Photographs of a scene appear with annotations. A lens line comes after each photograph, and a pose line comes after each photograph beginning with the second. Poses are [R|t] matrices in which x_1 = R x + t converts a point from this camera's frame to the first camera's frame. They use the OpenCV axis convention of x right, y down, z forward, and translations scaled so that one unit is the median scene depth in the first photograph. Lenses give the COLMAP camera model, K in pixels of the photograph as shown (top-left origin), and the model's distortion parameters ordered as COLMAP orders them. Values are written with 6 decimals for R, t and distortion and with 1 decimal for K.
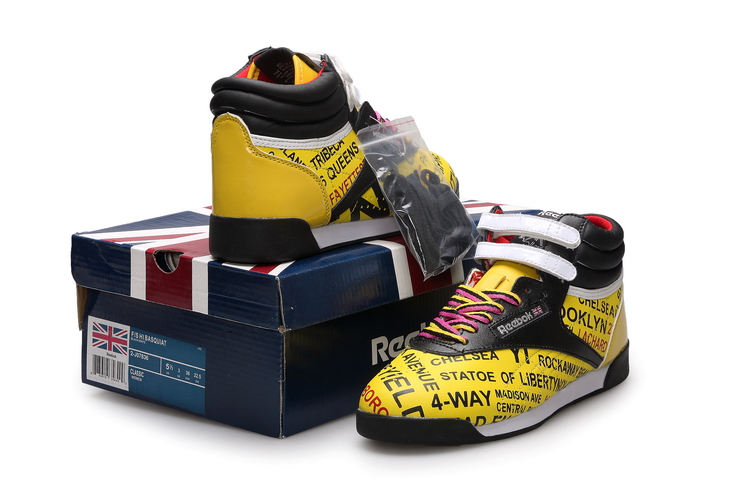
lens RADIAL K [[1726.0, 0, 375.0], [0, 1726.0, 250.0], [0, 0, 1]] dist [0.541940, 0.198672]
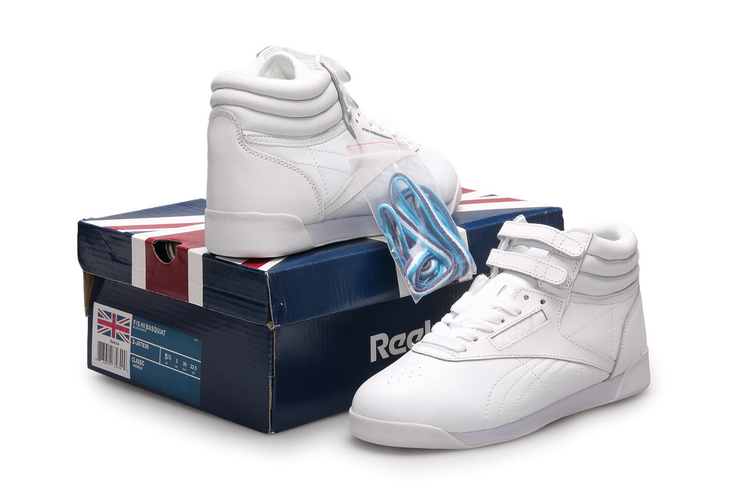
lens RADIAL K [[1726.0, 0, 375.0], [0, 1726.0, 250.0], [0, 0, 1]] dist [0.541940, 0.198672]
pose [[0.996948, 0.029057, -0.072453, 0.070946], [-0.027762, 0.999437, 0.018822, -0.016147], [0.072960, -0.016753, 0.997194, 0.017362]]
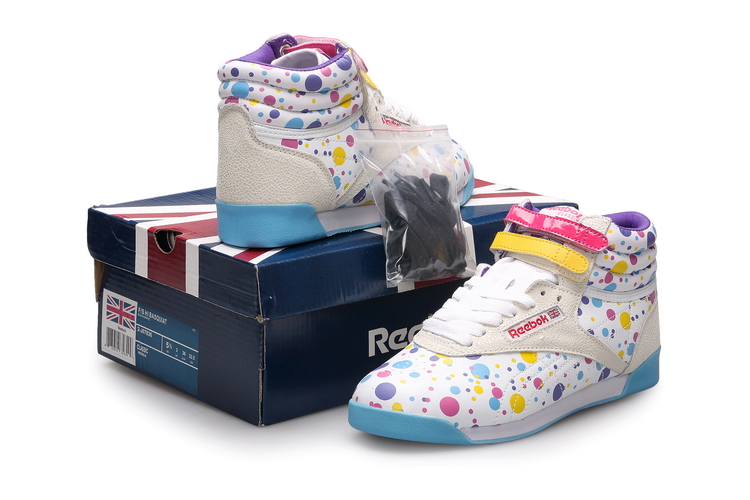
lens RADIAL K [[1726.0, 0, 375.0], [0, 1726.0, 250.0], [0, 0, 1]] dist [0.541940, 0.198672]
pose [[0.987443, 0.052415, -0.149029, 0.146153], [-0.047368, 0.998184, 0.037216, -0.030822], [0.150709, -0.029690, 0.988132, 0.031720]]
